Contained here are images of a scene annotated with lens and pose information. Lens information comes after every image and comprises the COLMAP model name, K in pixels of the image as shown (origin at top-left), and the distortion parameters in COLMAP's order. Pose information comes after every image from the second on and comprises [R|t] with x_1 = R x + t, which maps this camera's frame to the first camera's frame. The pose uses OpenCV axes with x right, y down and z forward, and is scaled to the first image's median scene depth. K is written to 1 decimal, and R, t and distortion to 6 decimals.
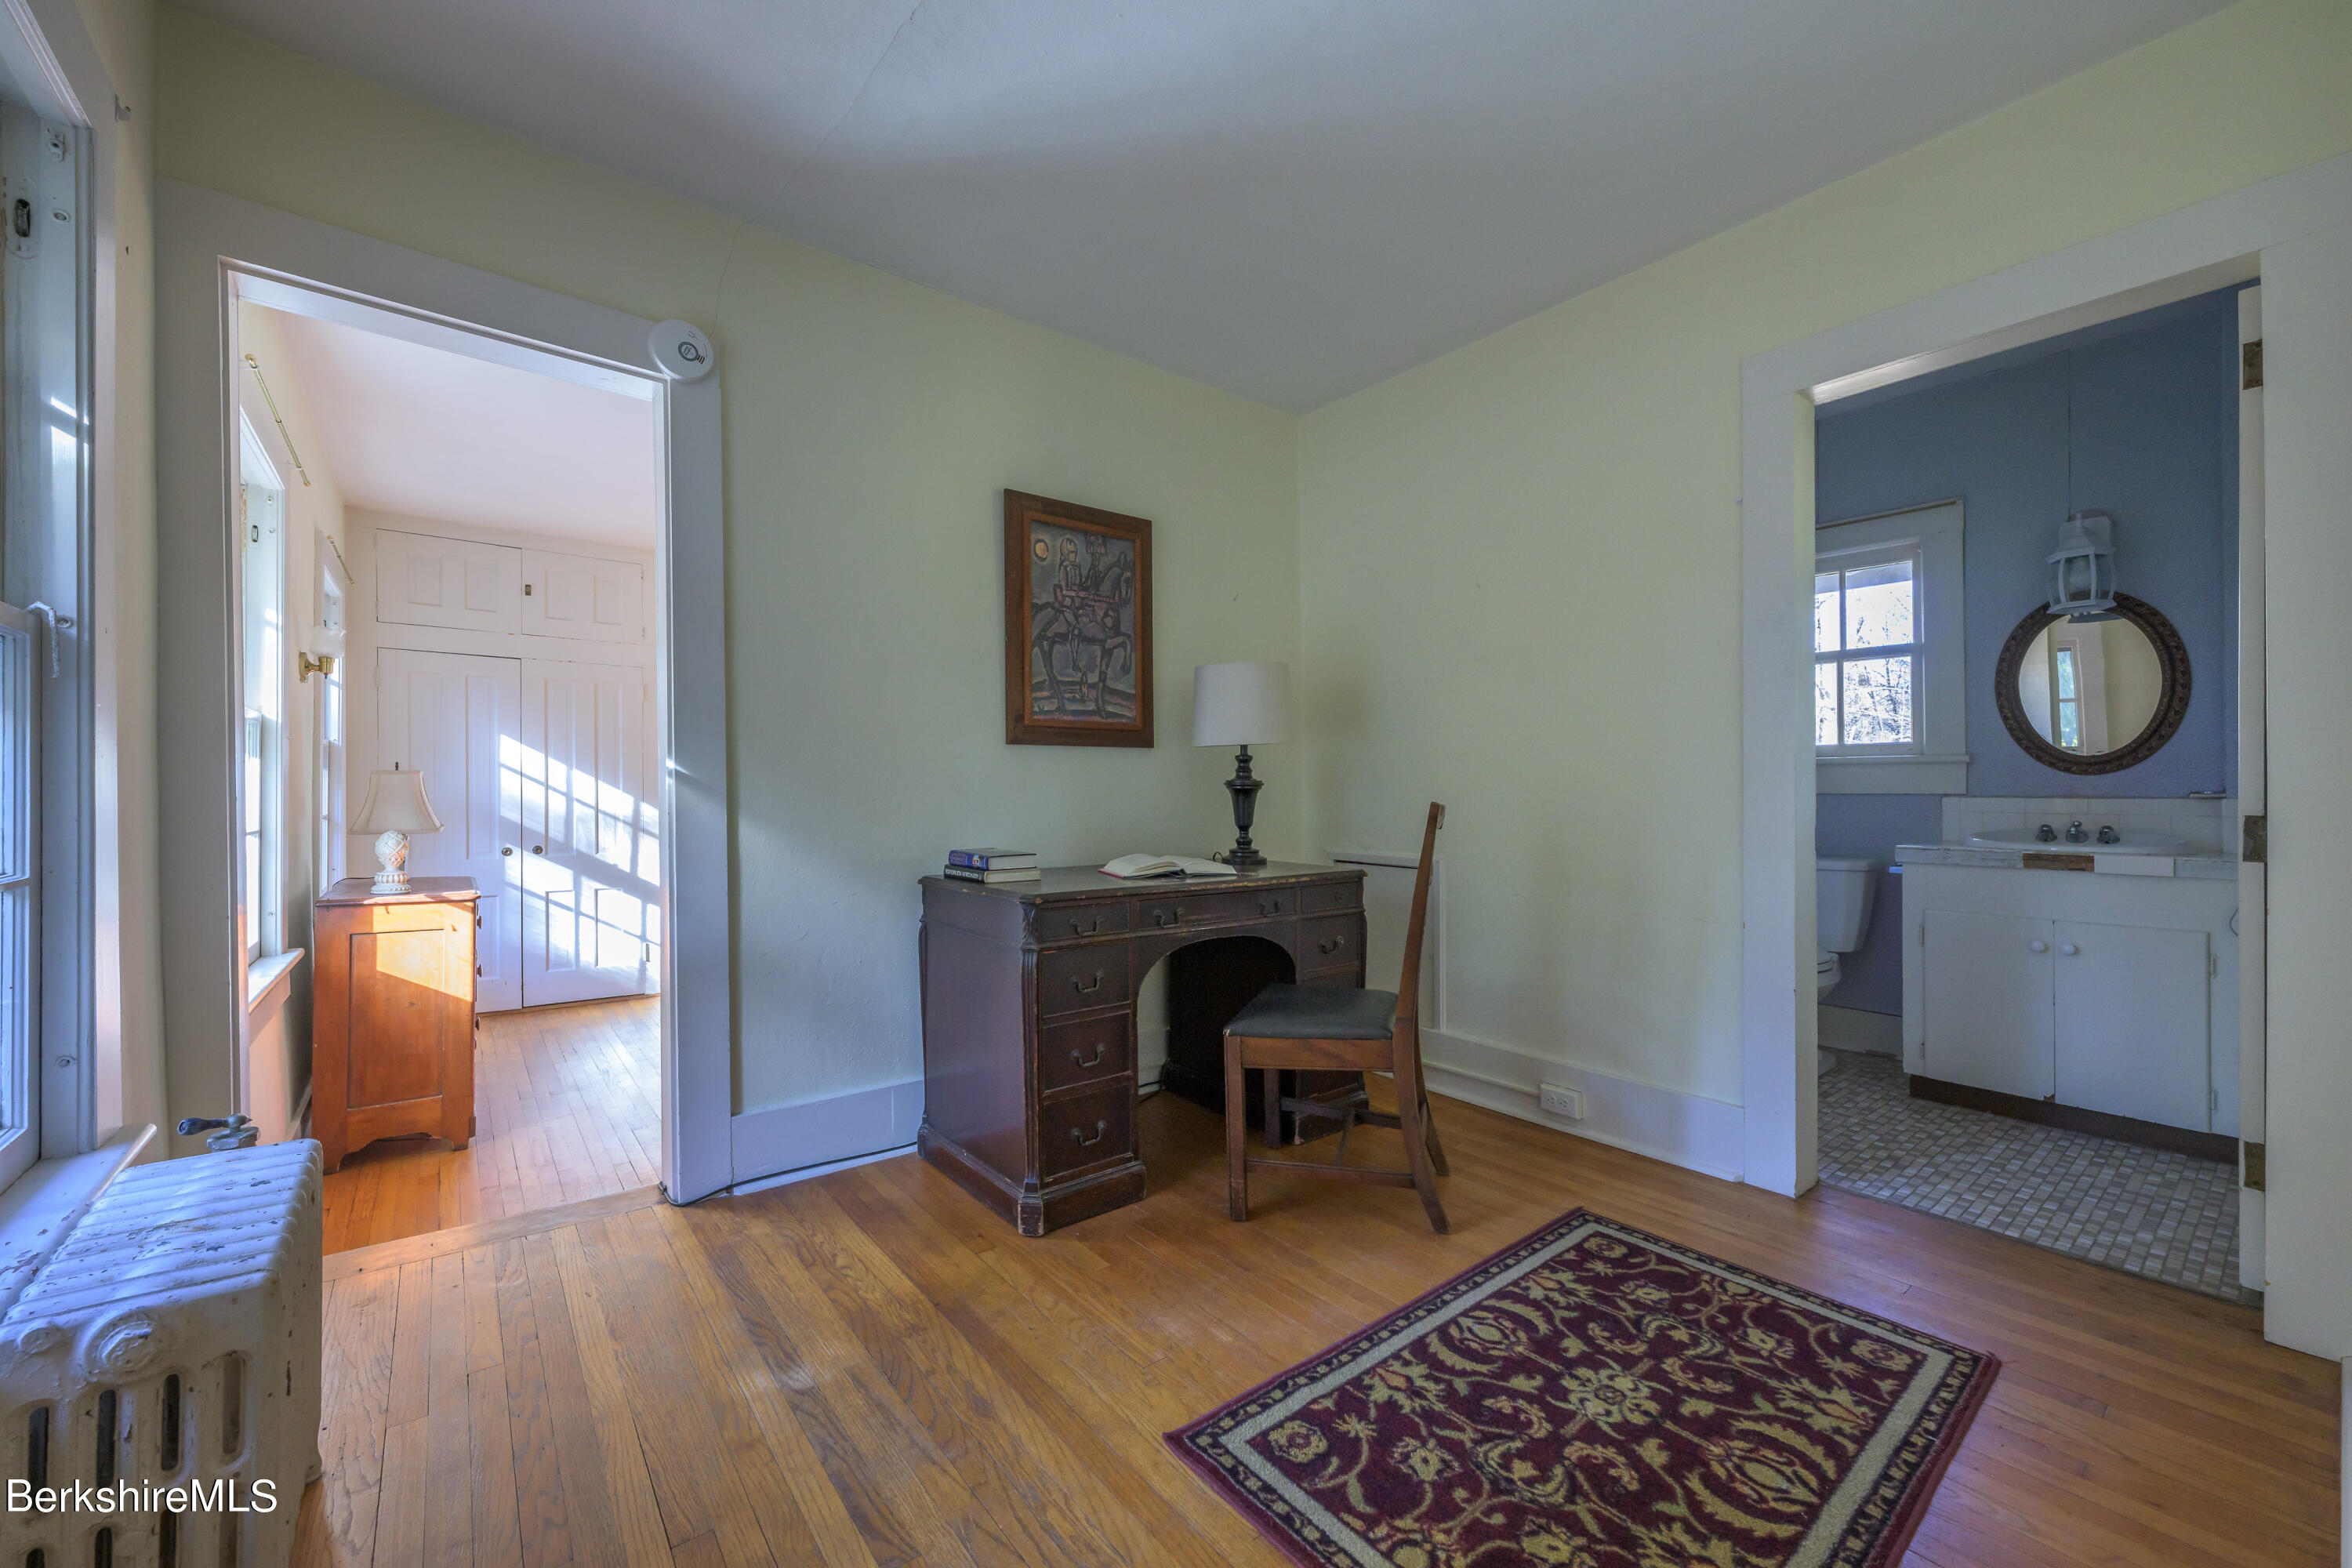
lens RADIAL K [[929.0, 0, 1181.2], [0, 929.0, 784.0], [0, 0, 1]] dist [-0.001275, 0.000200]
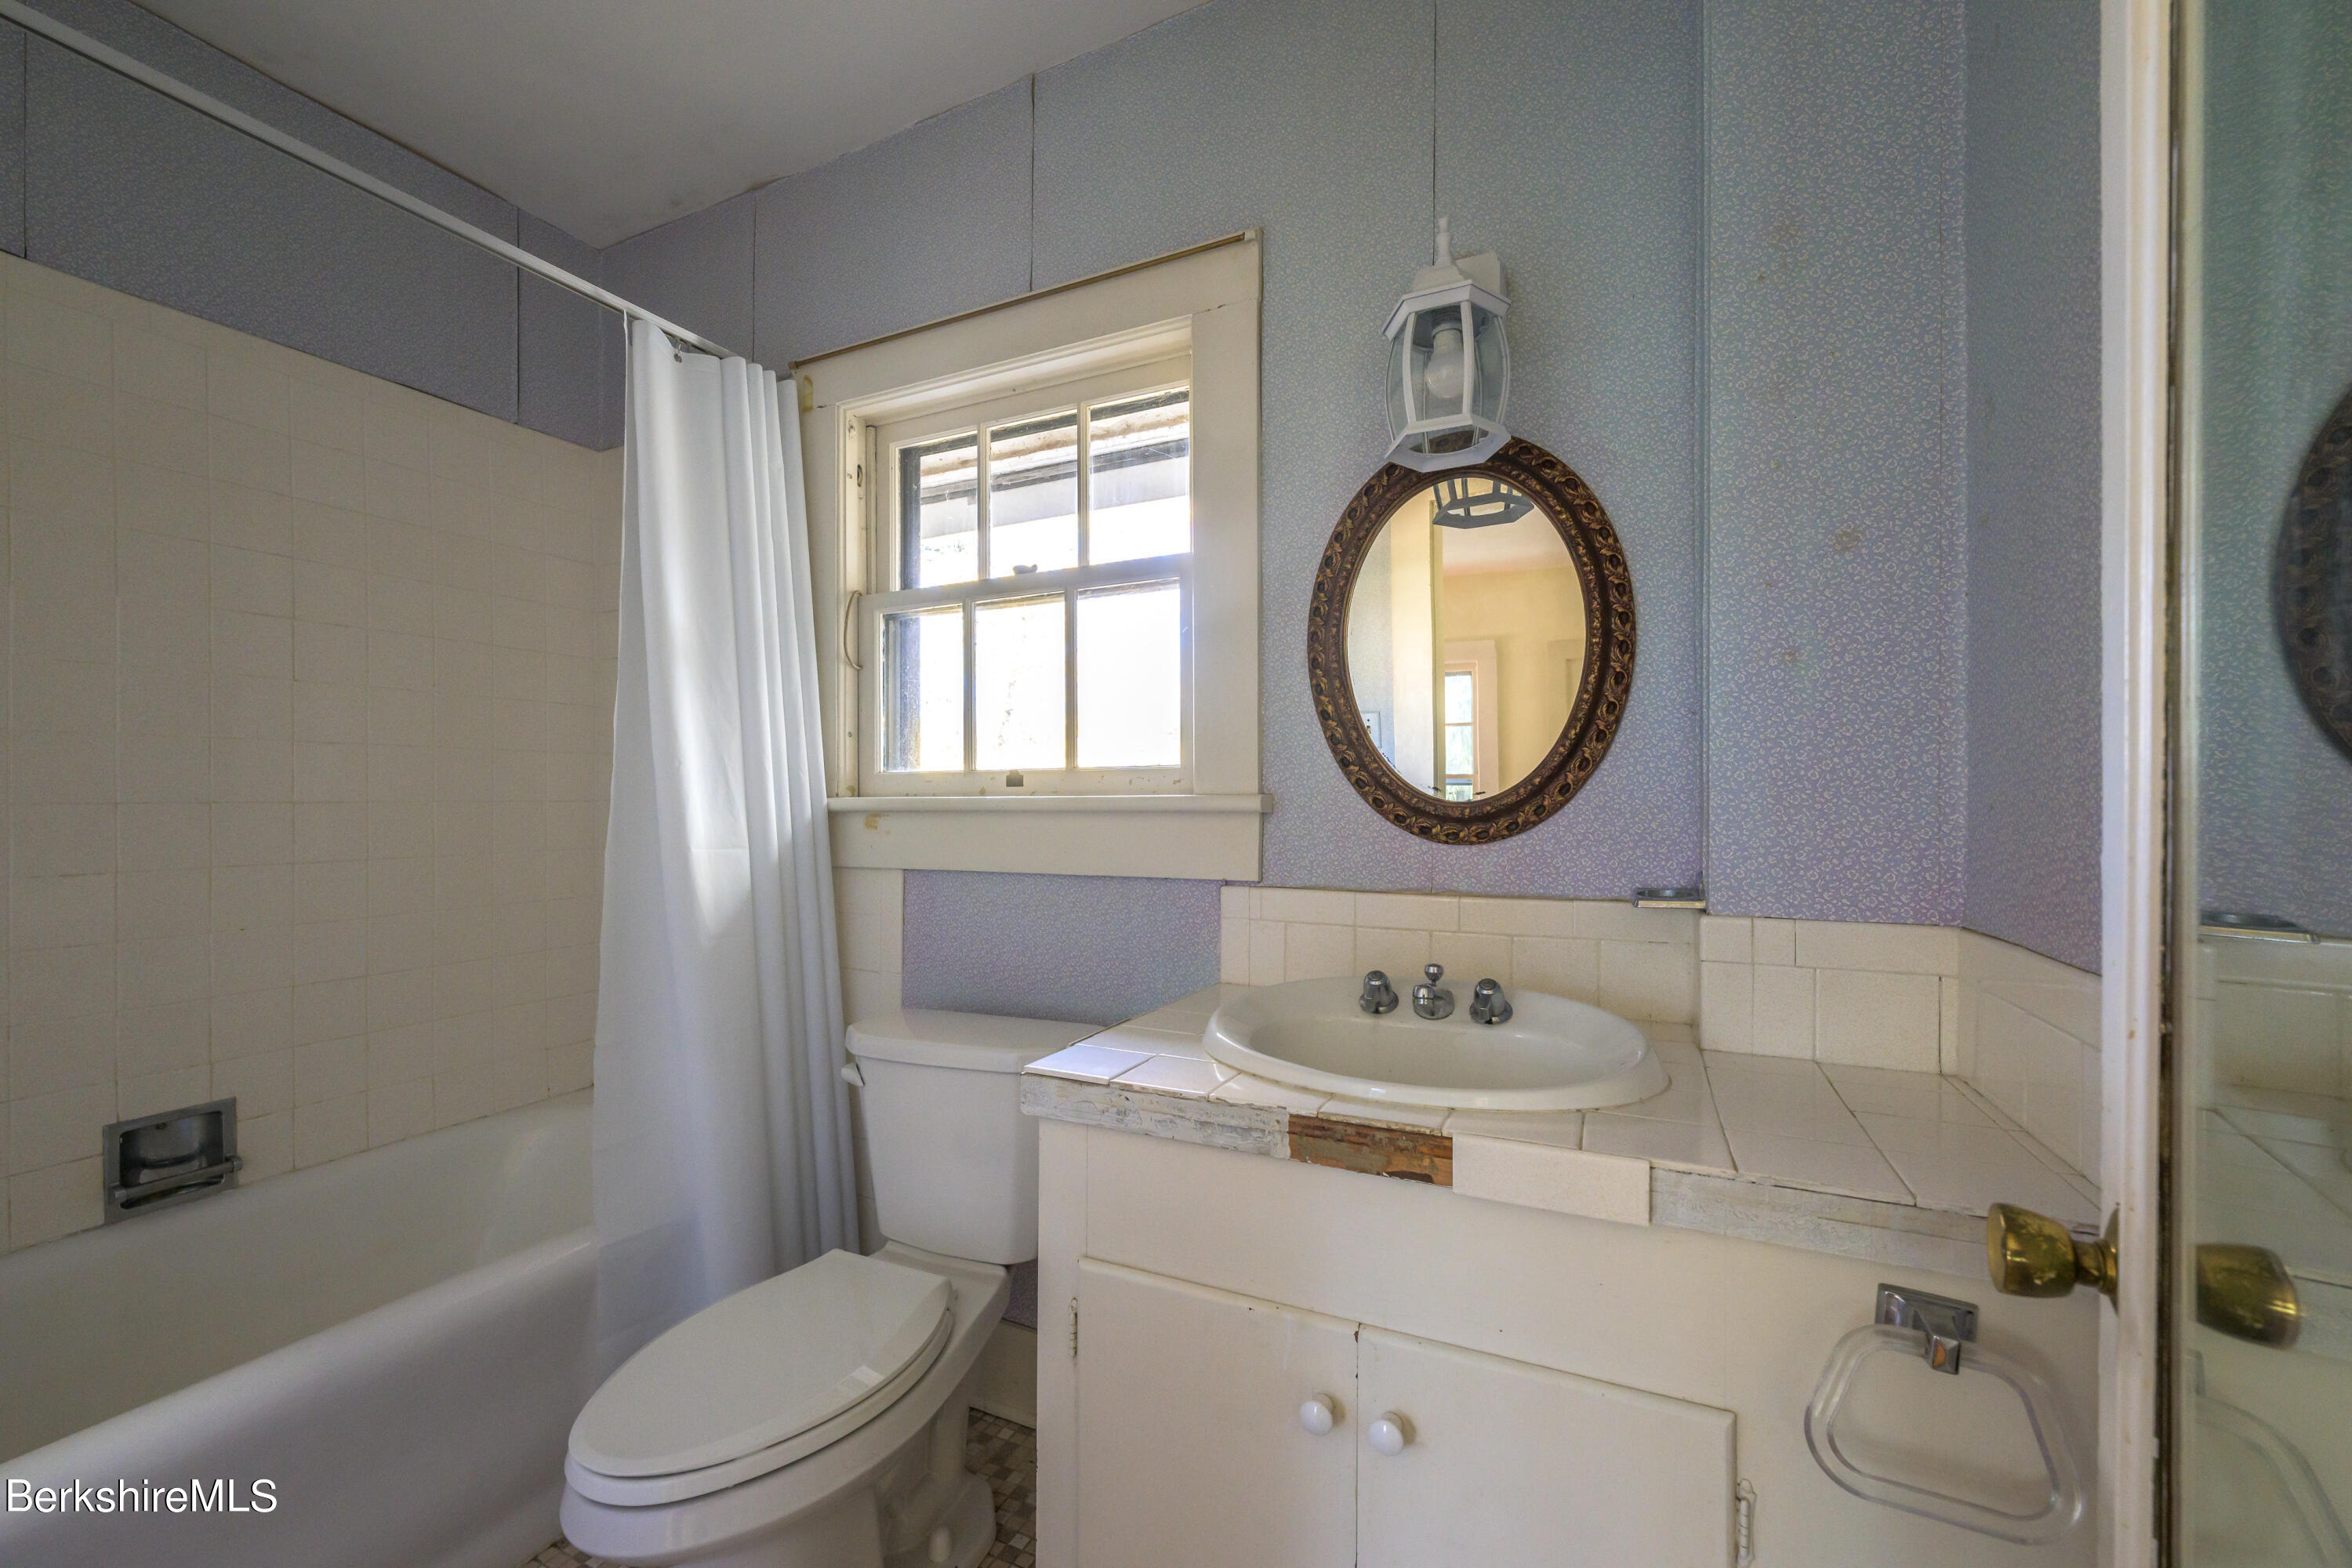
lens RADIAL K [[929.0, 0, 1167.2], [0, 929.0, 825.9], [0, 0, 1]] dist [-0.001275, 0.000200]
pose [[0.906015, -0.015011, 0.422979, 0.685693], [0.002914, 0.999568, 0.029231, -0.033470], [-0.423235, -0.025252, 0.905668, 0.679790]]
